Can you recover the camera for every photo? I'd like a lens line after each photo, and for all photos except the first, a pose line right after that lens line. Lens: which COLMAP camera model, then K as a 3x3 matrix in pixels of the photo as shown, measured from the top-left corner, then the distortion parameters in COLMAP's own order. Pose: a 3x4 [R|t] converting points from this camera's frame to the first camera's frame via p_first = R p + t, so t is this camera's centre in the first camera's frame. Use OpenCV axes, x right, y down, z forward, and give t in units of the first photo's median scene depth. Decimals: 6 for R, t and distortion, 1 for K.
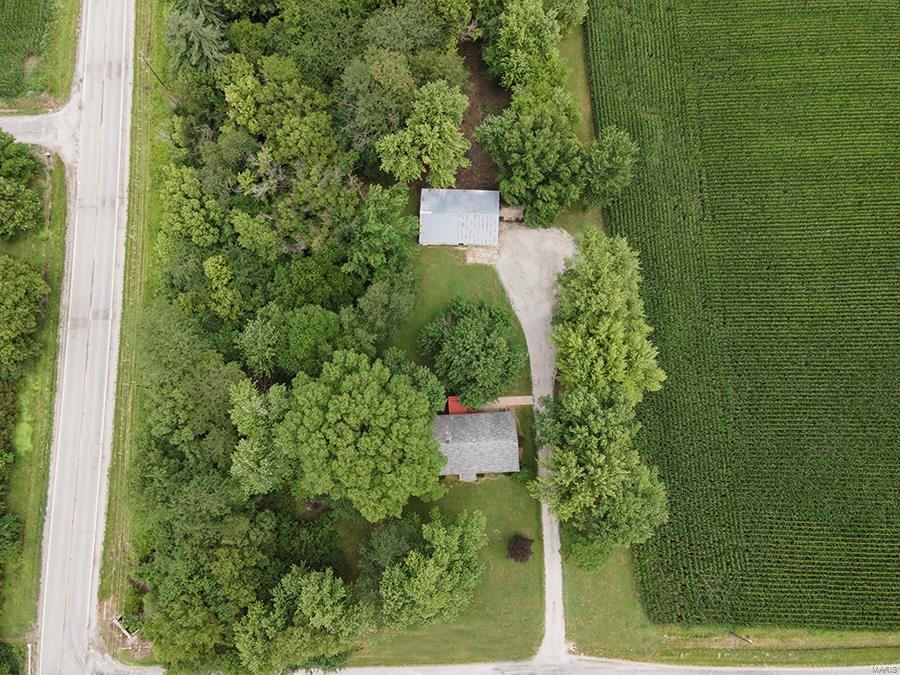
lens RADIAL K [[647.1, 0, 450.0], [0, 647.1, 337.5], [0, 0, 1]] dist [0.001424, 0.080344]
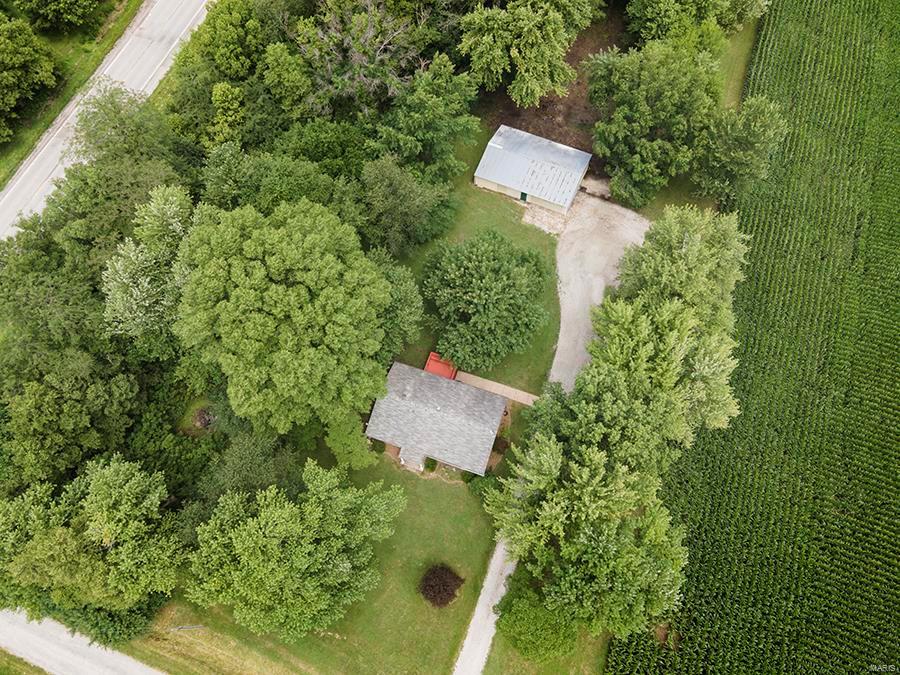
lens RADIAL K [[647.1, 0, 450.0], [0, 647.1, 337.5], [0, 0, 1]] dist [0.001424, 0.080344]
pose [[0.924464, 0.342711, -0.167080, 0.137264], [-0.372135, 0.906412, -0.199833, 0.221253], [0.082958, 0.246915, 0.965480, 0.298354]]
